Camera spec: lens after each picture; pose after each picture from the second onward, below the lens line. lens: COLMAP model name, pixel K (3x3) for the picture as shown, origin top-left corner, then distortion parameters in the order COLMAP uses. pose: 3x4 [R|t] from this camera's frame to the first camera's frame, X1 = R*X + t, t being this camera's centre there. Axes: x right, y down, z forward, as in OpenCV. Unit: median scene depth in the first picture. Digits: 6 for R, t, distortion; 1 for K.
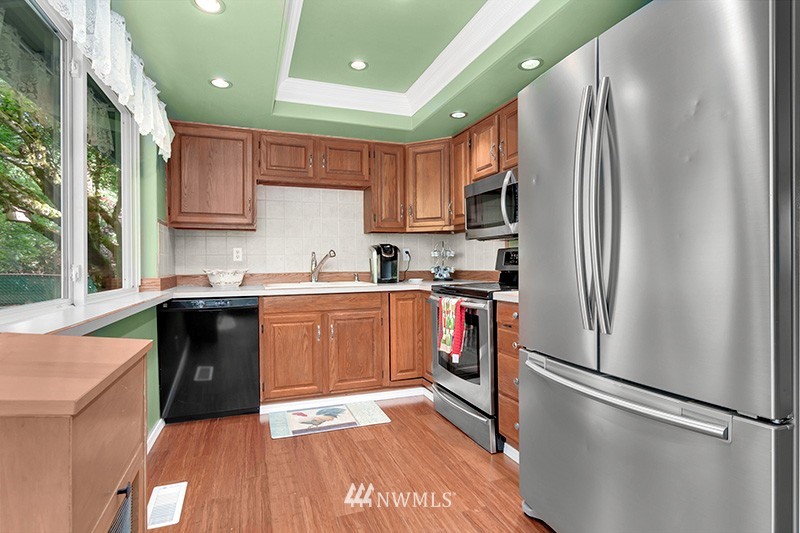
lens RADIAL K [[409.5, 0, 397.9], [0, 409.5, 266.3], [0, 0, 1]] dist [0.003569, 0.000576]
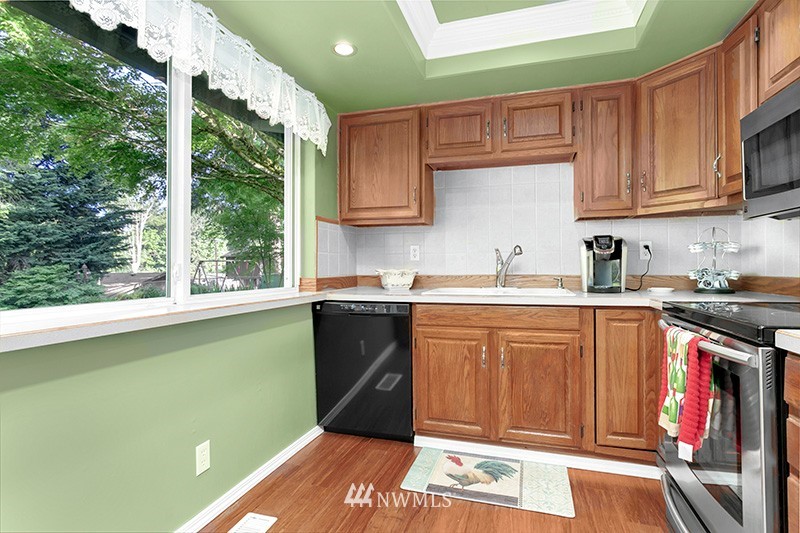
lens RADIAL K [[409.5, 0, 402.5], [0, 409.5, 265.4], [0, 0, 1]] dist [0.003569, 0.000576]
pose [[0.801747, 0.005516, -0.597638, 0.126167], [-0.007596, 0.999971, -0.000962, -0.001317], [0.597615, 0.005311, 0.801765, 0.298824]]
